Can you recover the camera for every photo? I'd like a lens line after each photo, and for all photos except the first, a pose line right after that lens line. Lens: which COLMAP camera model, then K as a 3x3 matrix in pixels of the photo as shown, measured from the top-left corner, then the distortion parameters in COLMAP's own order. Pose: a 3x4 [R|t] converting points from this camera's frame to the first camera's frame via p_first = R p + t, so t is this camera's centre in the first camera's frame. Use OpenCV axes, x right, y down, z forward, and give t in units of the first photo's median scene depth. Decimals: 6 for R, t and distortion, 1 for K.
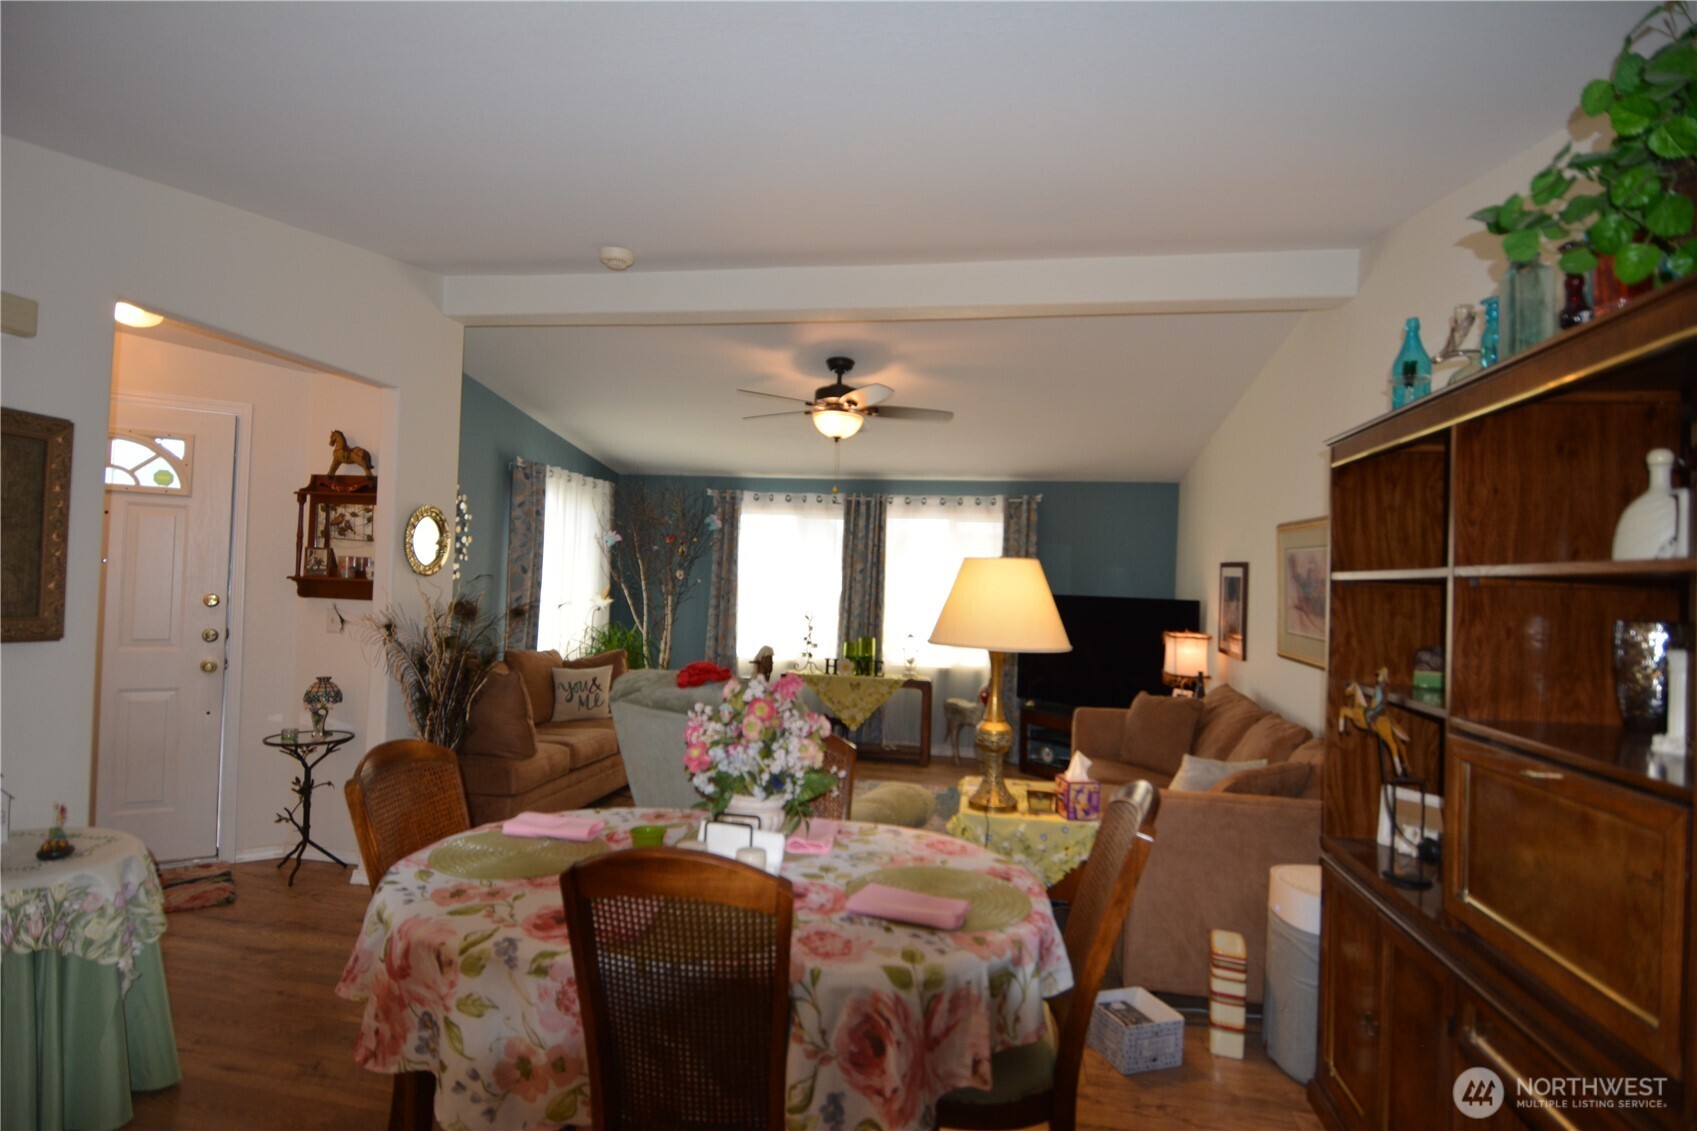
lens RADIAL K [[889.0, 0, 825.5], [0, 889.0, 568.8], [0, 0, 1]] dist [0.015804, -0.000996]
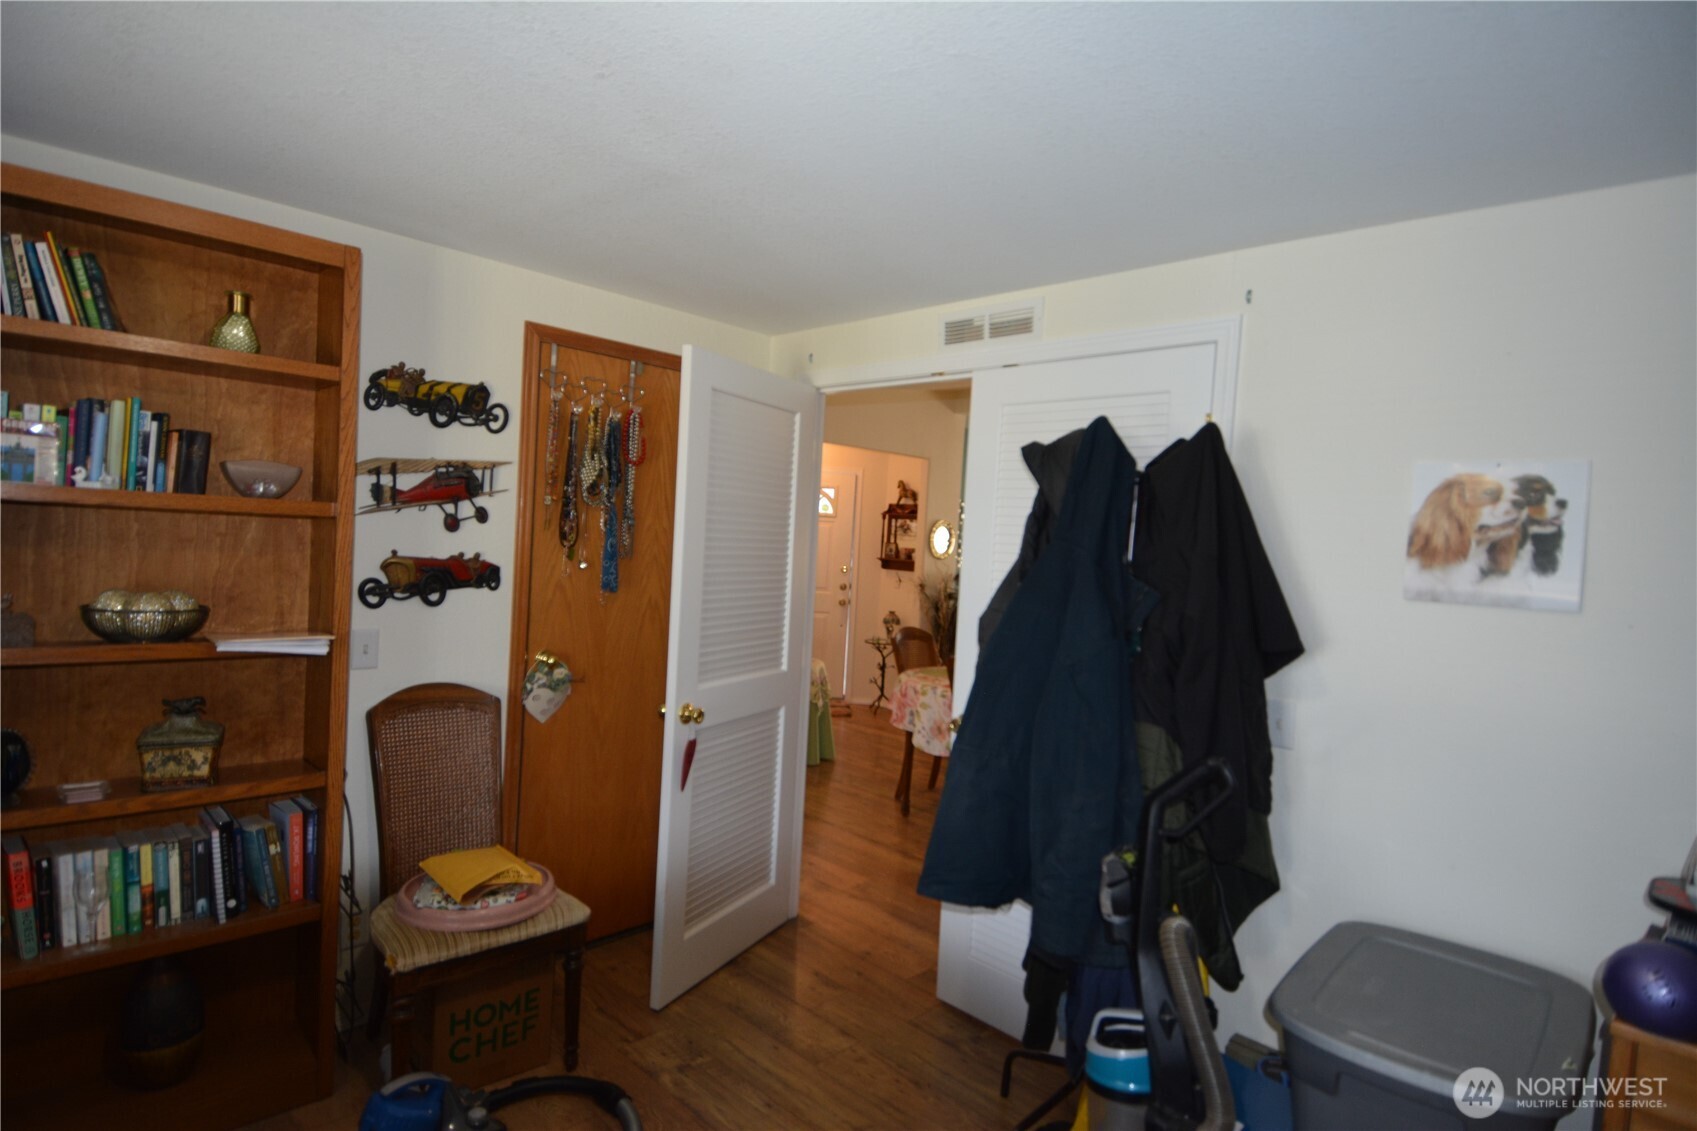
lens RADIAL K [[889.0, 0, 825.5], [0, 889.0, 568.8], [0, 0, 1]] dist [0.015804, -0.000996]
pose [[0.822694, 0.032262, -0.567568, 0.347638], [-0.019383, 0.999400, 0.028713, -0.017938], [0.568153, -0.012621, 0.822826, -0.562116]]
